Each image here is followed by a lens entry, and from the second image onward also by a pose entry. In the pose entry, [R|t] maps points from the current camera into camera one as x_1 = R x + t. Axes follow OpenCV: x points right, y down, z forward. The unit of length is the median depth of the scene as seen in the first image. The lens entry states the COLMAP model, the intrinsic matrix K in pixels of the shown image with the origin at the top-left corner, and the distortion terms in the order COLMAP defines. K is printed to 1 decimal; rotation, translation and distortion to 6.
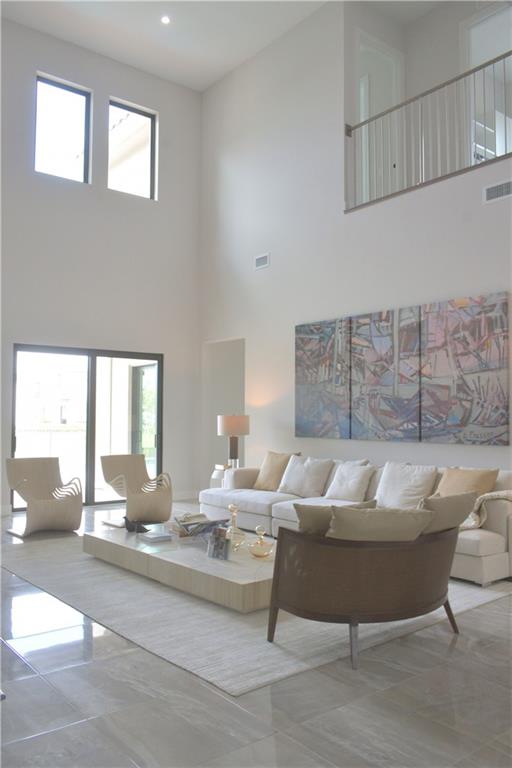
lens RADIAL K [[622.4, 0, 256.0], [0, 622.4, 384.0], [0, 0, 1]] dist [-0.026863, -0.002240]
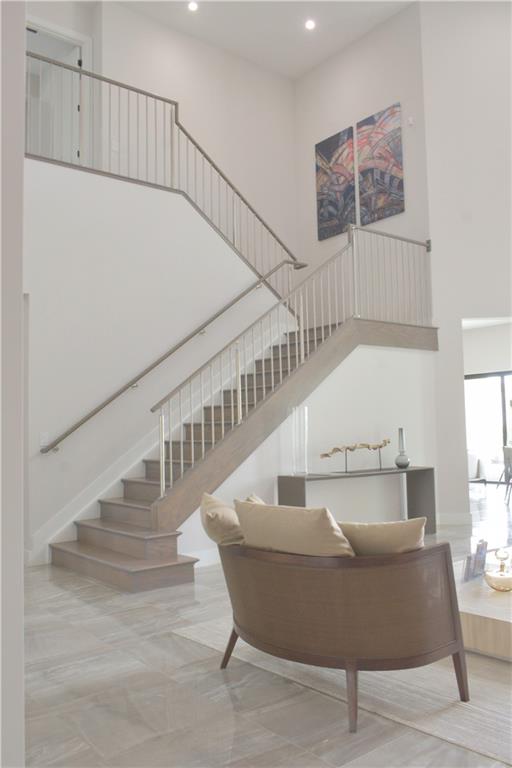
lens RADIAL K [[641.1, 0, 256.0], [0, 641.1, 384.0], [0, 0, 1]] dist [-0.012794, -0.007702]
pose [[0.011711, -0.073822, -0.997203, 0.506992], [0.076427, 0.994420, -0.072719, 0.041473], [0.997006, -0.075362, 0.017288, 0.457637]]
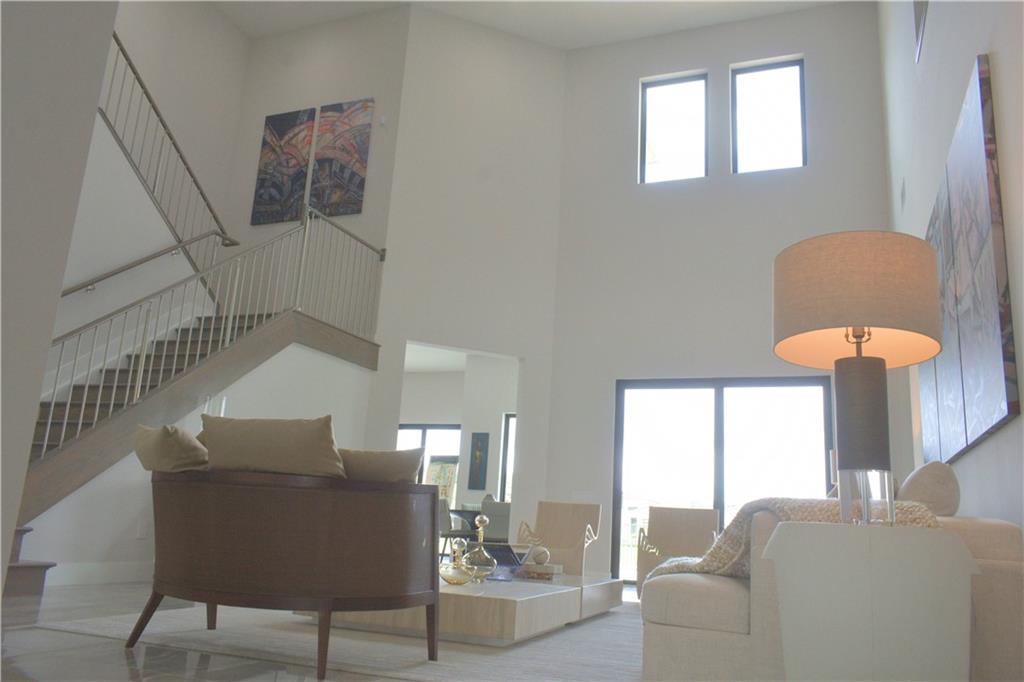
lens RADIAL K [[780.0, 0, 512.0], [0, 780.0, 341.0], [0, 0, 1]] dist [-0.005981, -0.001076]
pose [[0.506126, -0.175008, -0.844517, 0.527614], [-0.007934, 0.978210, -0.207468, 0.123254], [0.862423, 0.111706, 0.493709, 0.385480]]
